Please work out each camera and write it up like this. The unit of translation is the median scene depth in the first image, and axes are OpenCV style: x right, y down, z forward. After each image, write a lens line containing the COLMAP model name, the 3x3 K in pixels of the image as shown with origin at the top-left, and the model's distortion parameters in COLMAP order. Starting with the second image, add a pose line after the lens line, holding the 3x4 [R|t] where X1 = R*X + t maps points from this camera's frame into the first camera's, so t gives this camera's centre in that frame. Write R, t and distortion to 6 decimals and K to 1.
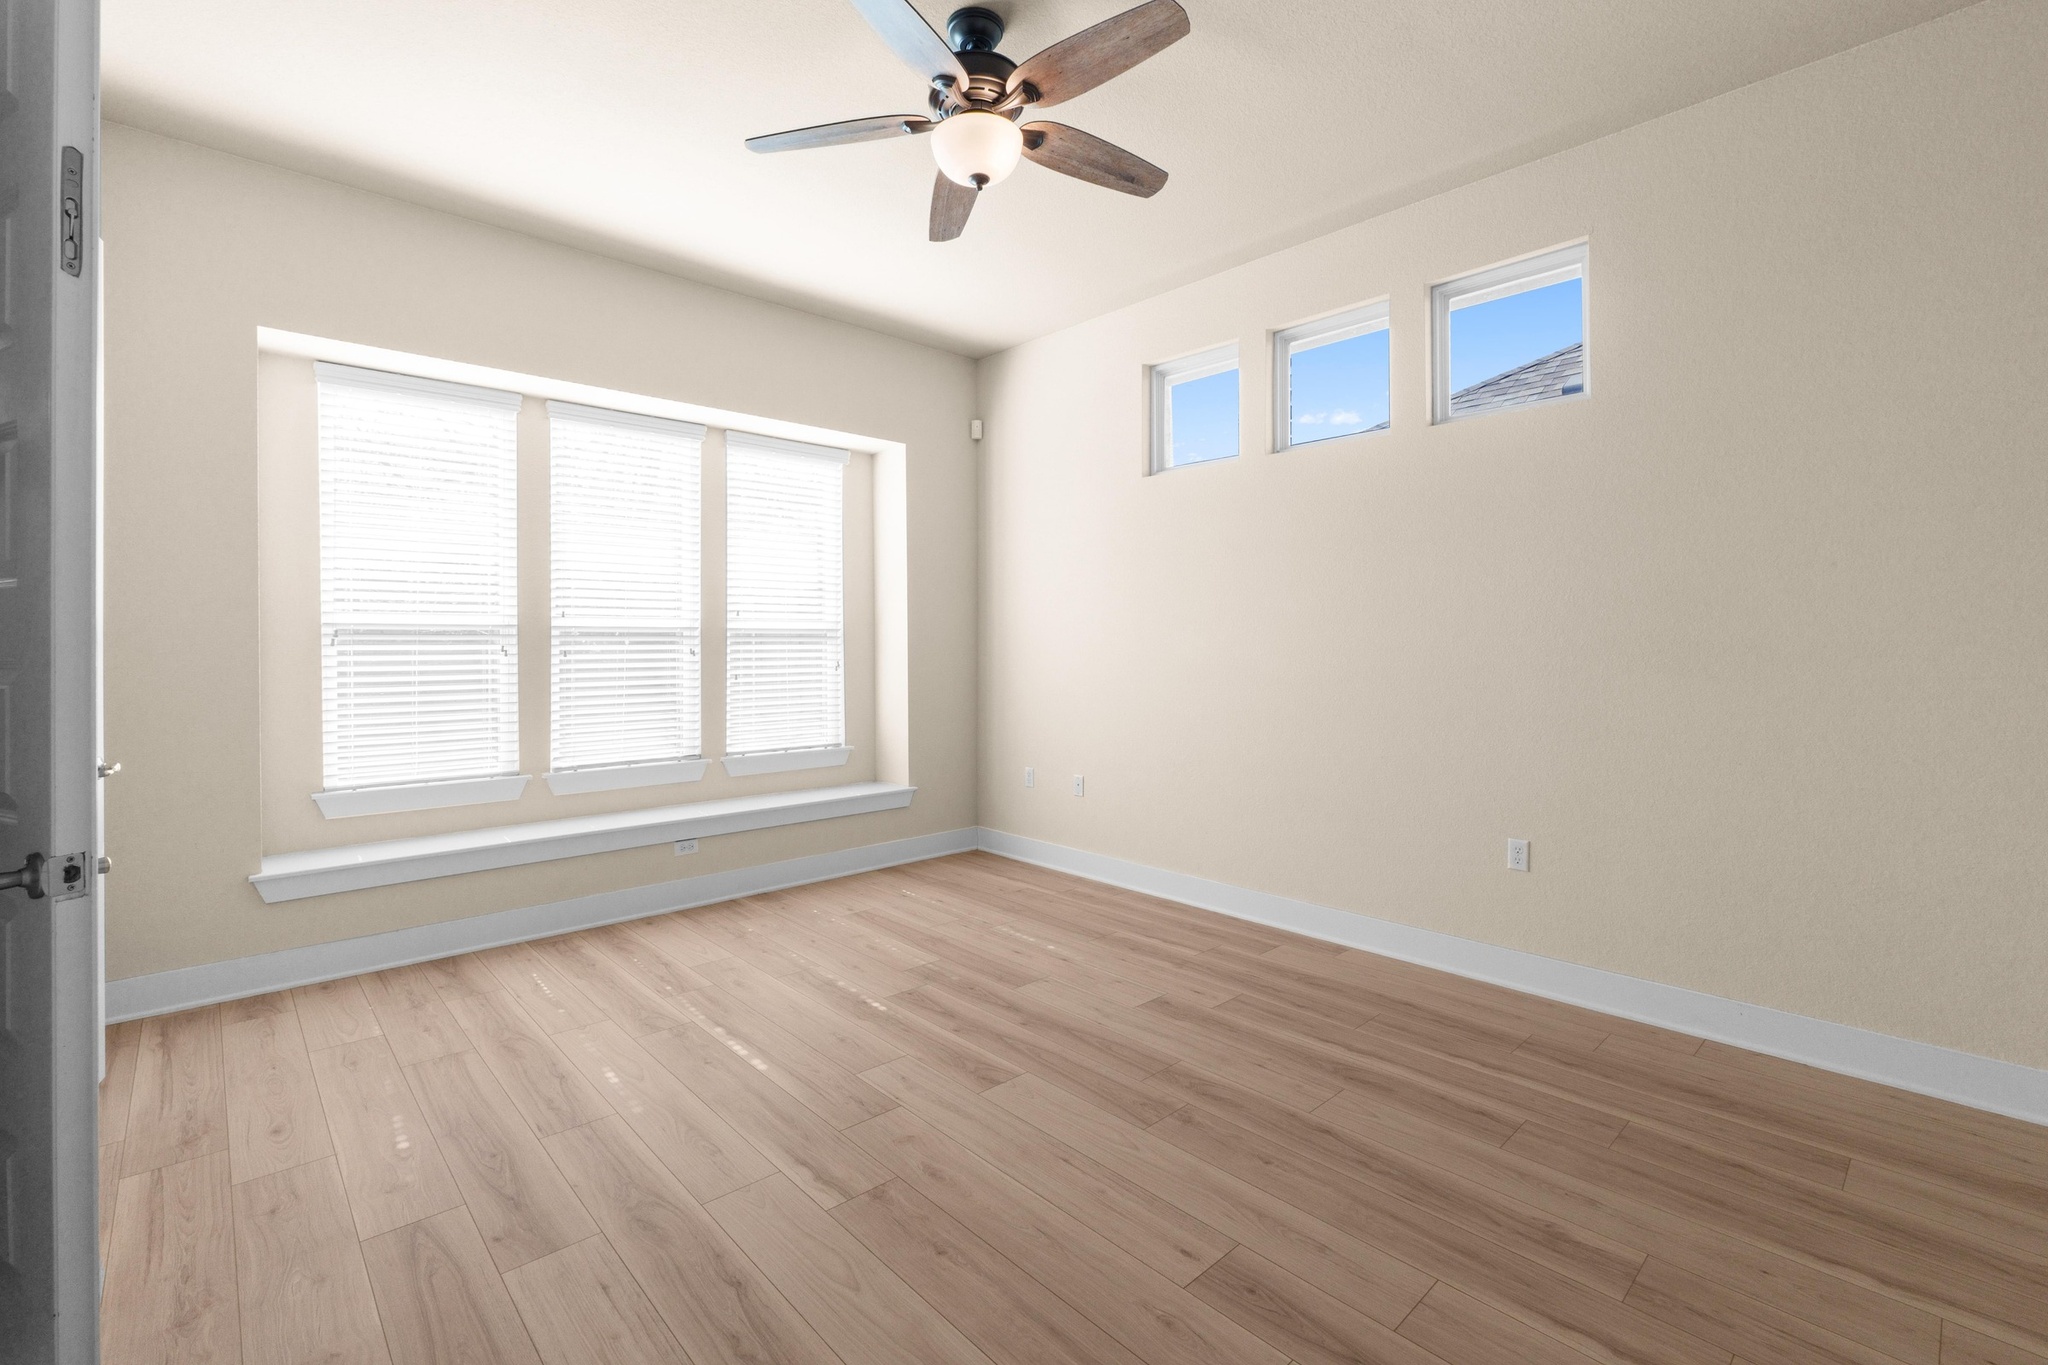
lens RADIAL K [[887.2, 0, 1033.9], [0, 887.2, 641.5], [0, 0, 1]] dist [-0.004541, 0.000437]
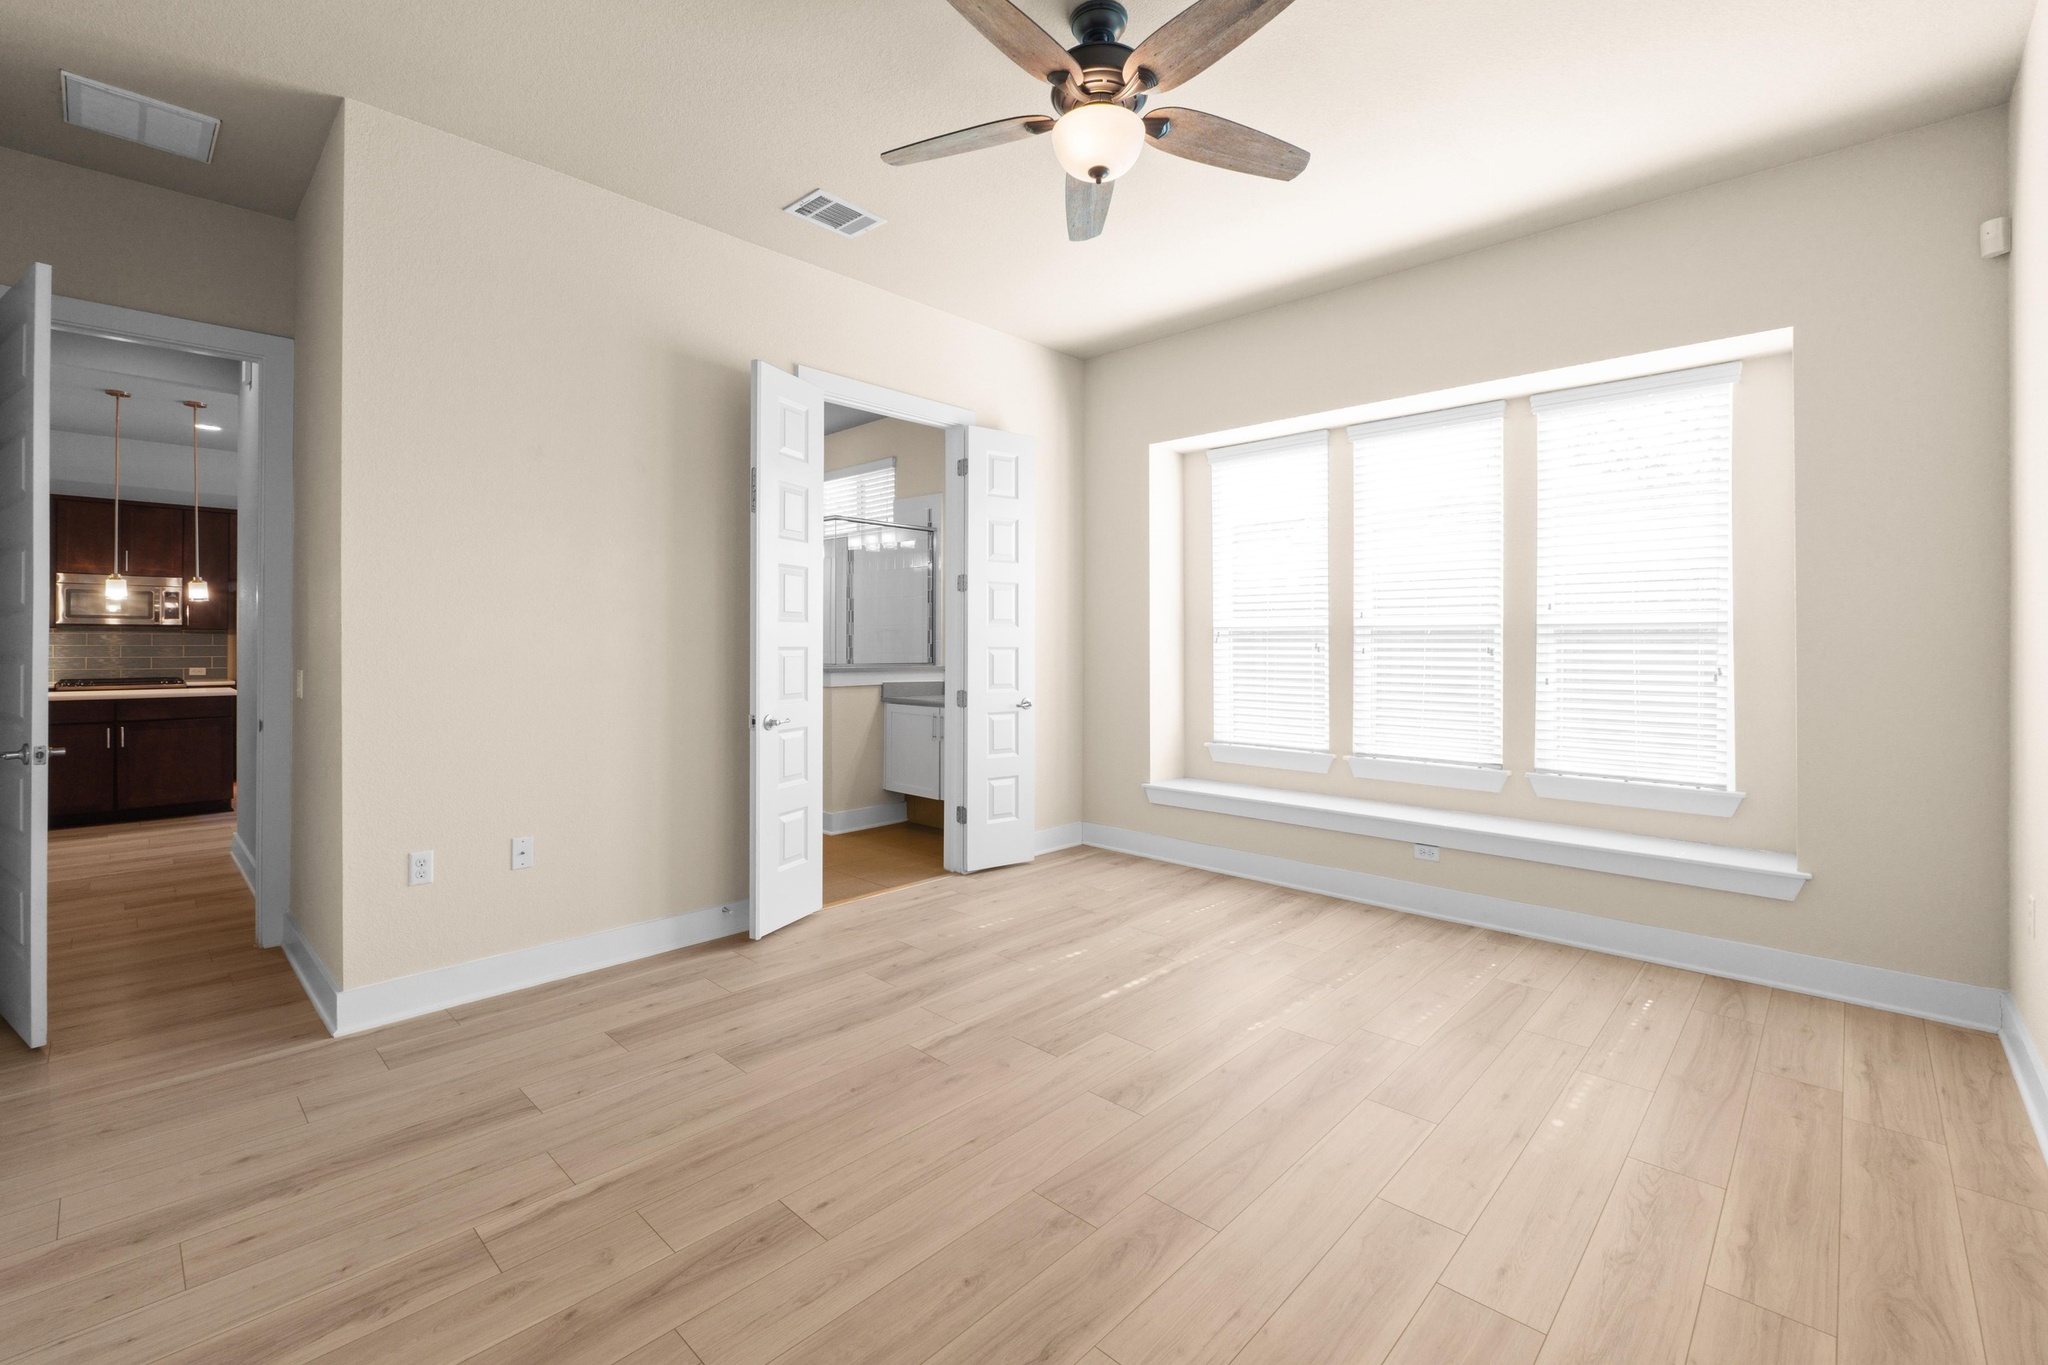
lens RADIAL K [[887.2, 0, 1032.2], [0, 887.2, 640.5], [0, 0, 1]] dist [-0.004541, 0.000437]
pose [[0.062663, 0.000003, -0.998035, 0.580735], [0.000197, 1.000000, 0.000015, 0.000919], [0.998035, -0.000197, 0.062663, 0.544758]]
